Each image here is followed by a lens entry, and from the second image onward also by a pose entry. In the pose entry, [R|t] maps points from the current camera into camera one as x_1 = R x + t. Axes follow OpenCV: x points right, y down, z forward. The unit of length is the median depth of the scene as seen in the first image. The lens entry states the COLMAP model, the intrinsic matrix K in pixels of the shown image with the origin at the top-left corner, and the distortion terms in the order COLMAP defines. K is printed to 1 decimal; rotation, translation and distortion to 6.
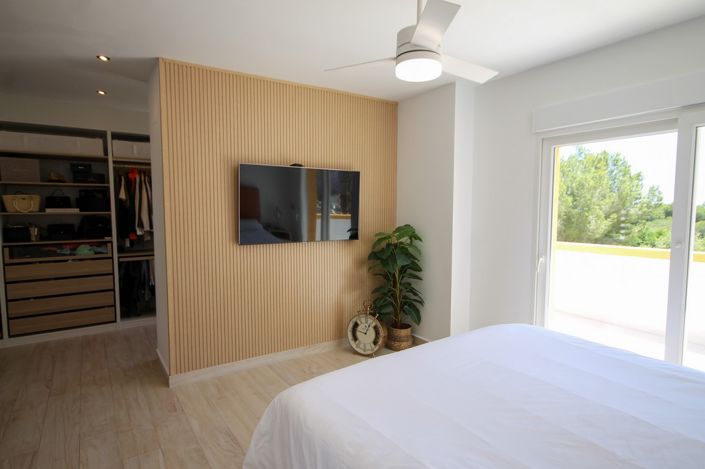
lens RADIAL K [[386.9, 0, 352.7], [0, 386.9, 236.4], [0, 0, 1]] dist [0.026979, 0.001255]
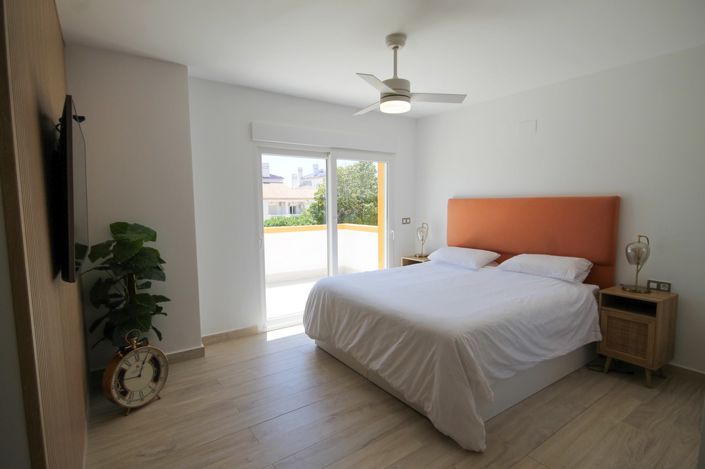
lens RADIAL K [[363.4, 0, 348.2], [0, 363.4, 236.0], [0, 0, 1]] dist [0.002584, 0.003416]
pose [[-0.008299, -0.093648, 0.995571, -0.611660], [0.079131, 0.992421, 0.094012, -0.037188], [-0.996830, 0.079561, -0.000826, 0.596941]]
